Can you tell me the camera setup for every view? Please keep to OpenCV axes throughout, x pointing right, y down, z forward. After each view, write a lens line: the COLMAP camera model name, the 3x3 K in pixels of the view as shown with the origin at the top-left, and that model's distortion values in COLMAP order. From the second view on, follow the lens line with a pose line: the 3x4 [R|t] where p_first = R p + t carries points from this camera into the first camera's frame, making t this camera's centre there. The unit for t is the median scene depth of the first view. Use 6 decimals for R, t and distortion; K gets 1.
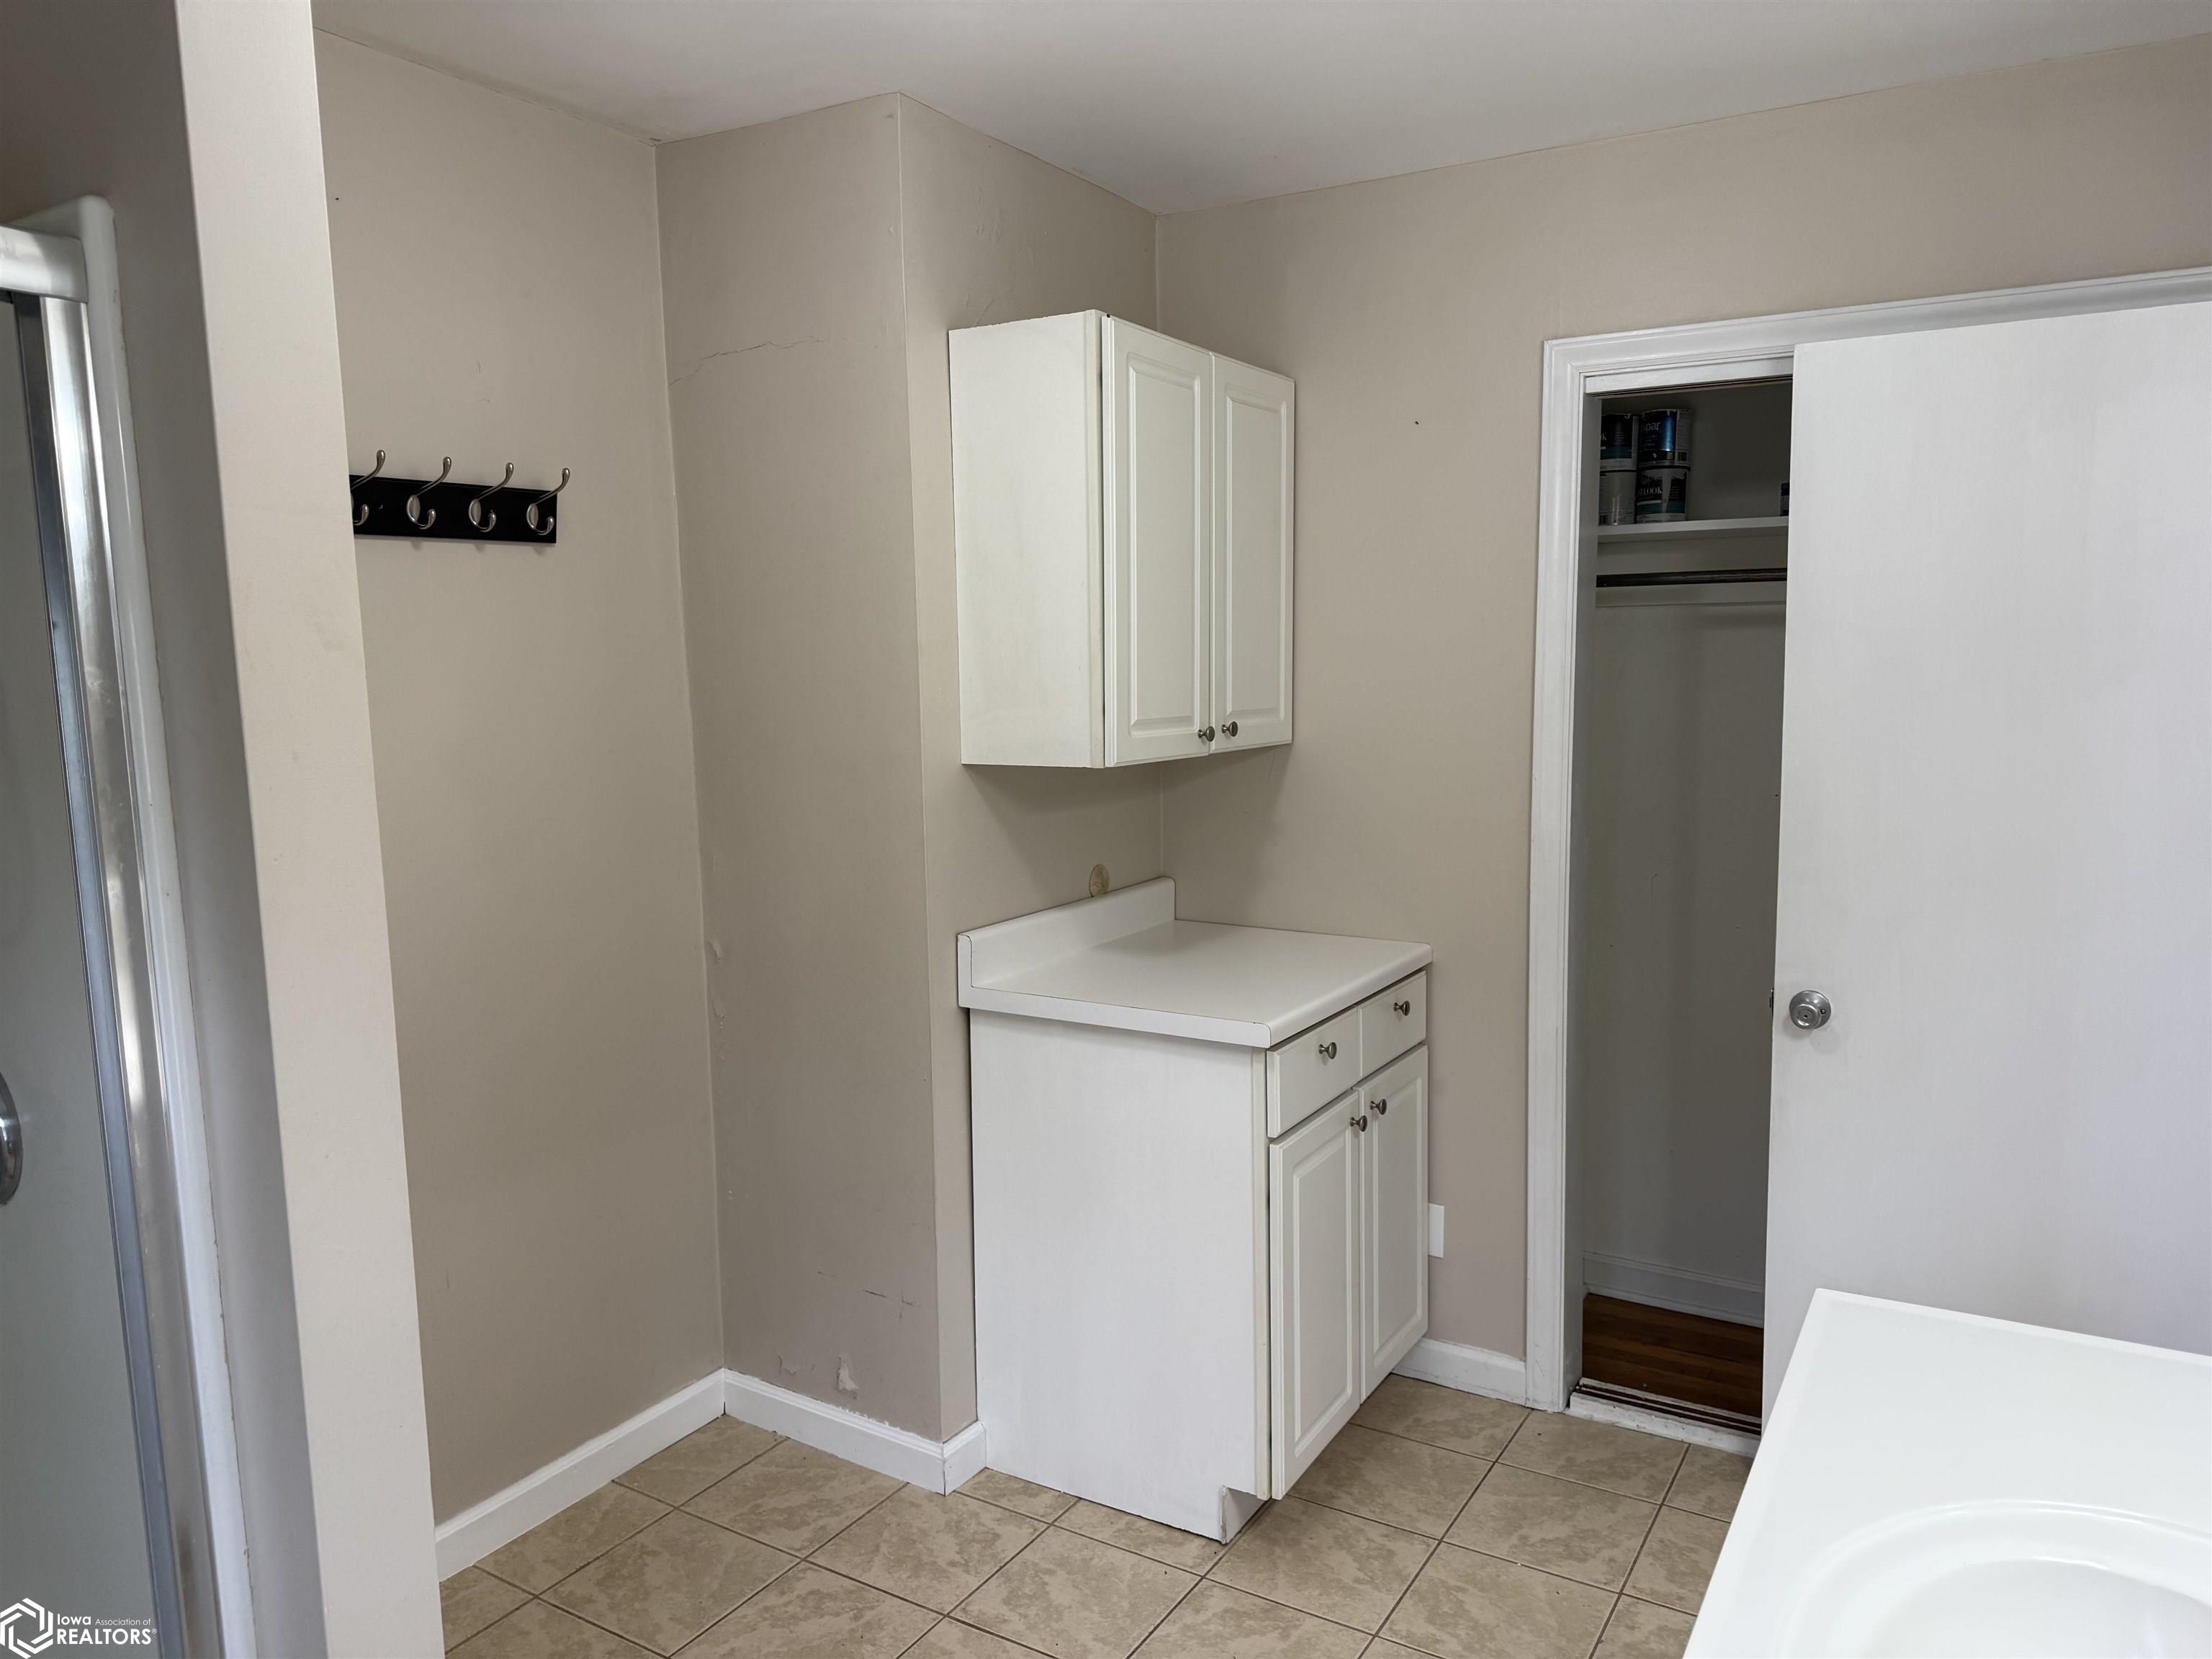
lens RADIAL K [[1550.6, 0, 1110.9], [0, 1550.6, 834.0], [0, 0, 1]] dist [0.047993, -0.053477]
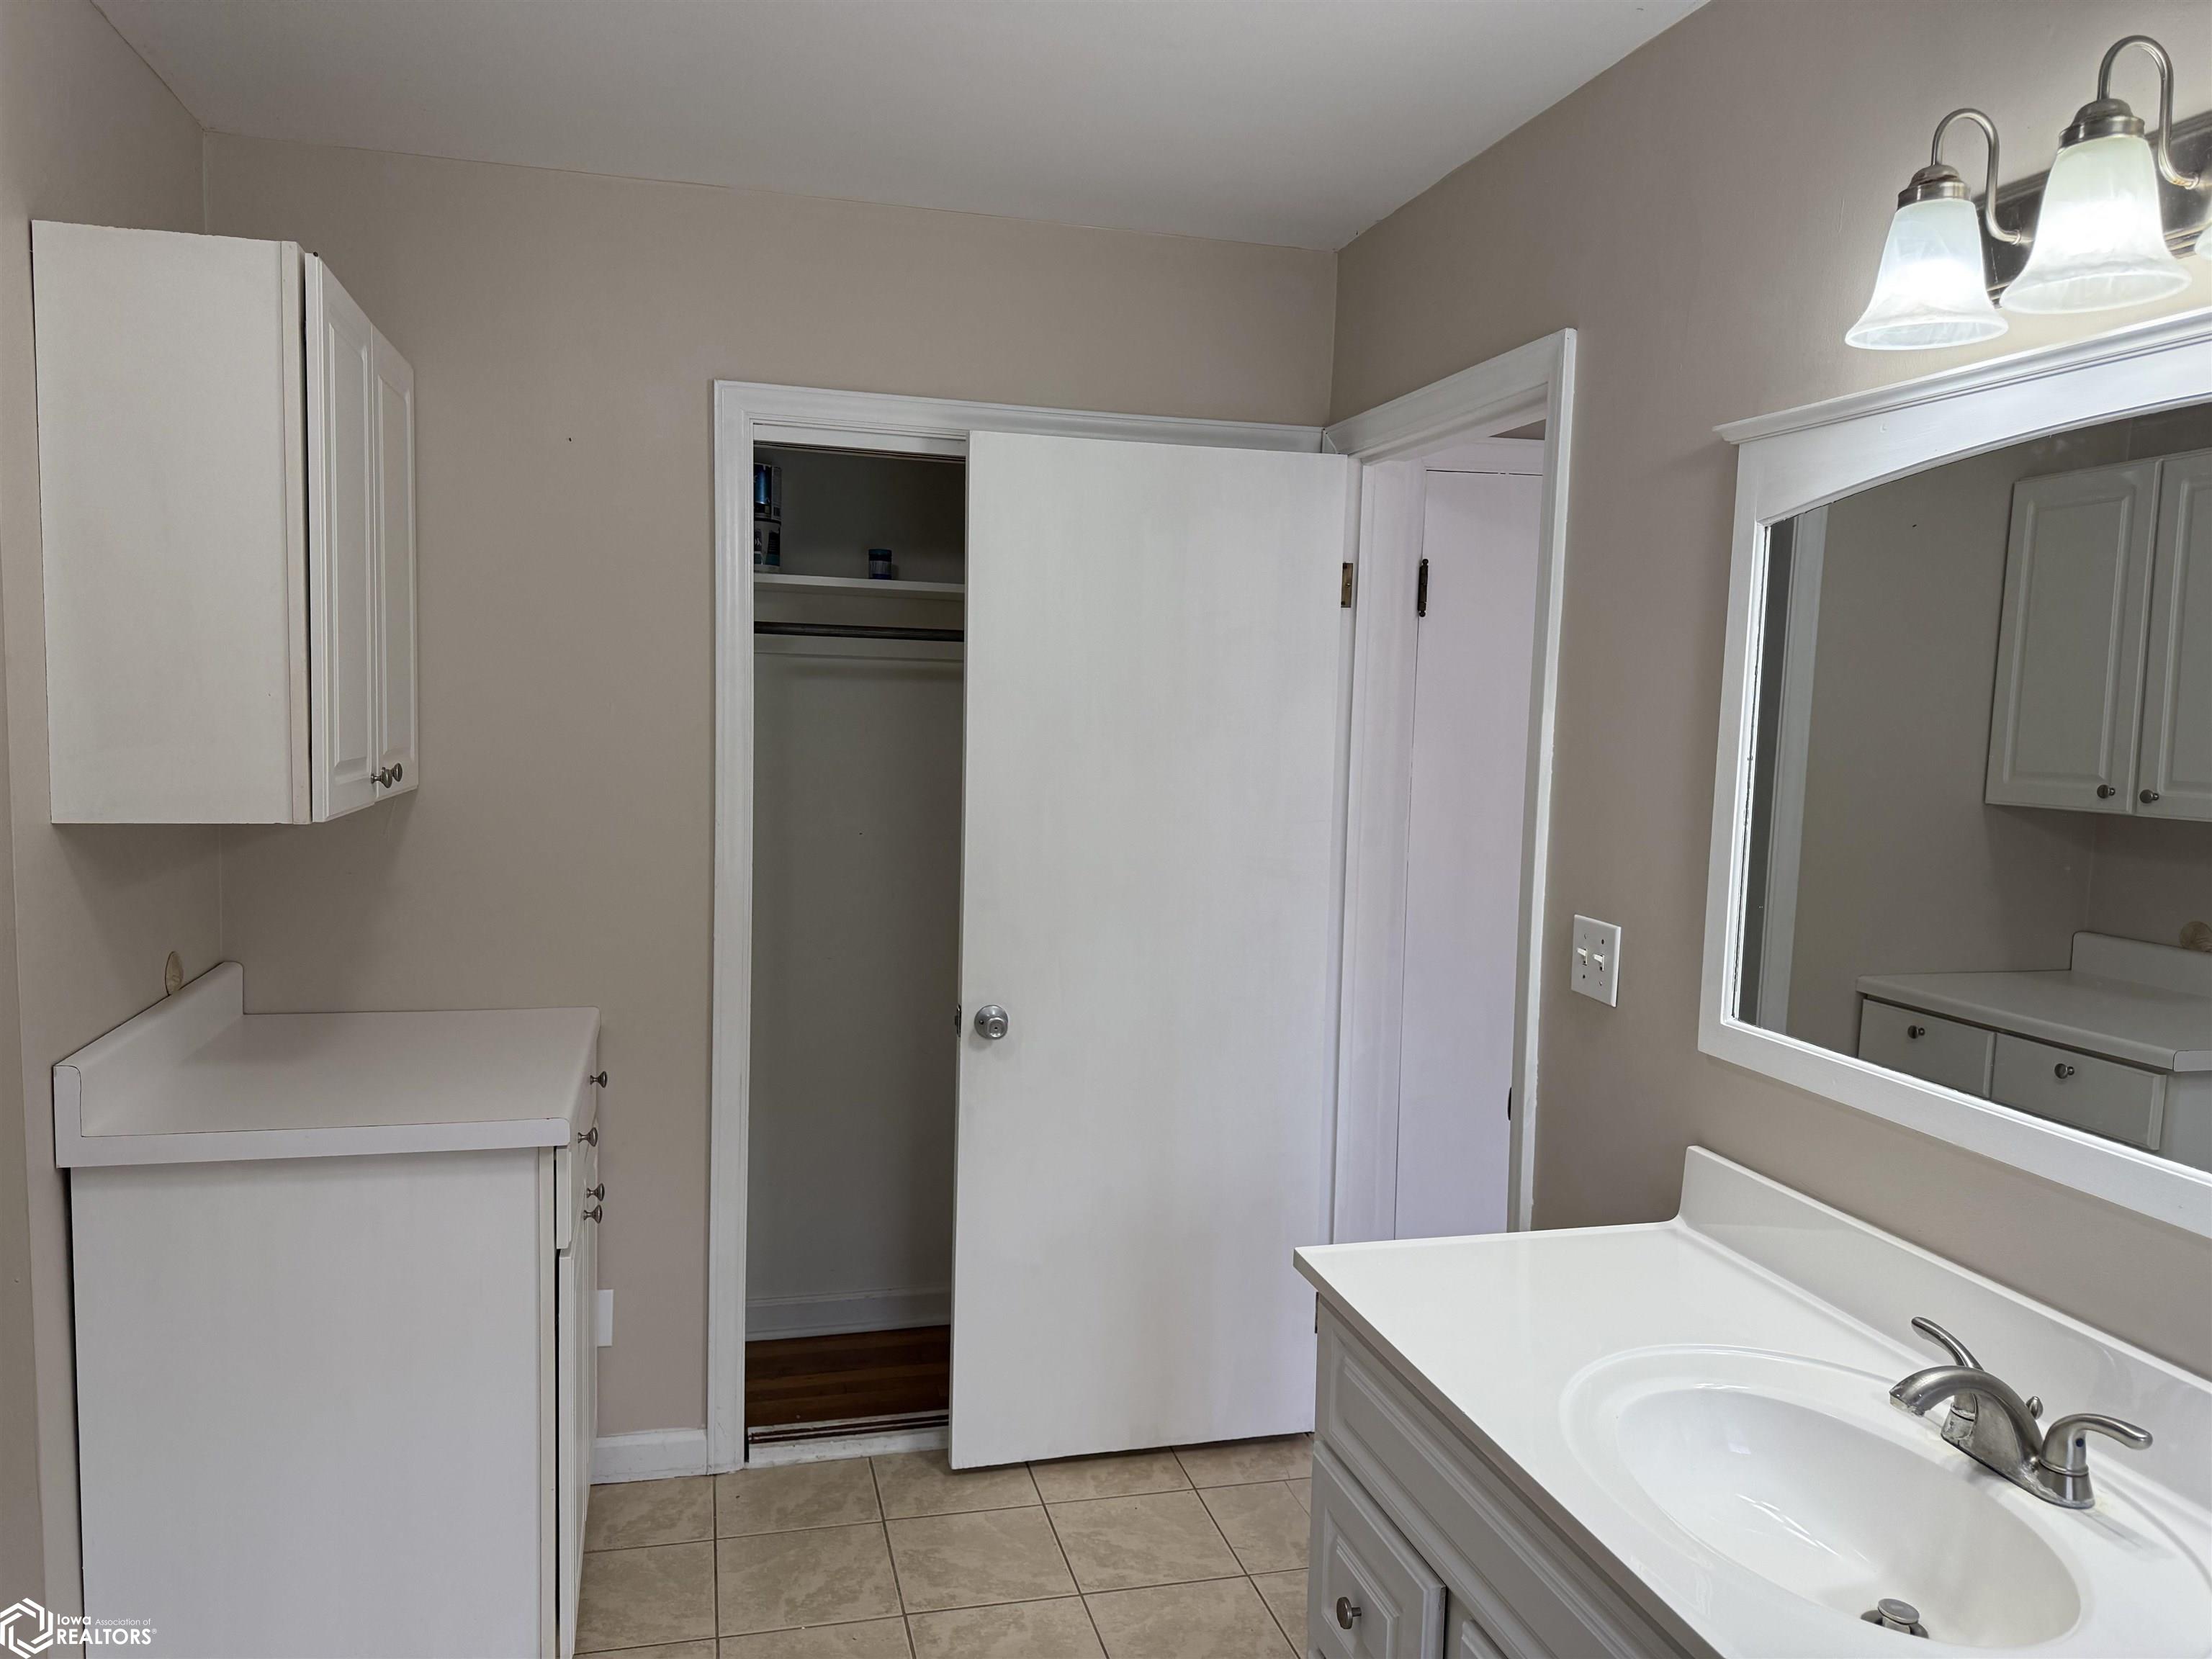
lens RADIAL K [[1550.6, 0, 1095.1], [0, 1550.6, 843.1], [0, 0, 1]] dist [0.047993, -0.053477]
pose [[0.706101, -0.033106, 0.707337, -0.268079], [0.047110, 0.998890, -0.000276, -0.013811], [-0.706542, 0.033517, 0.706876, 0.152745]]
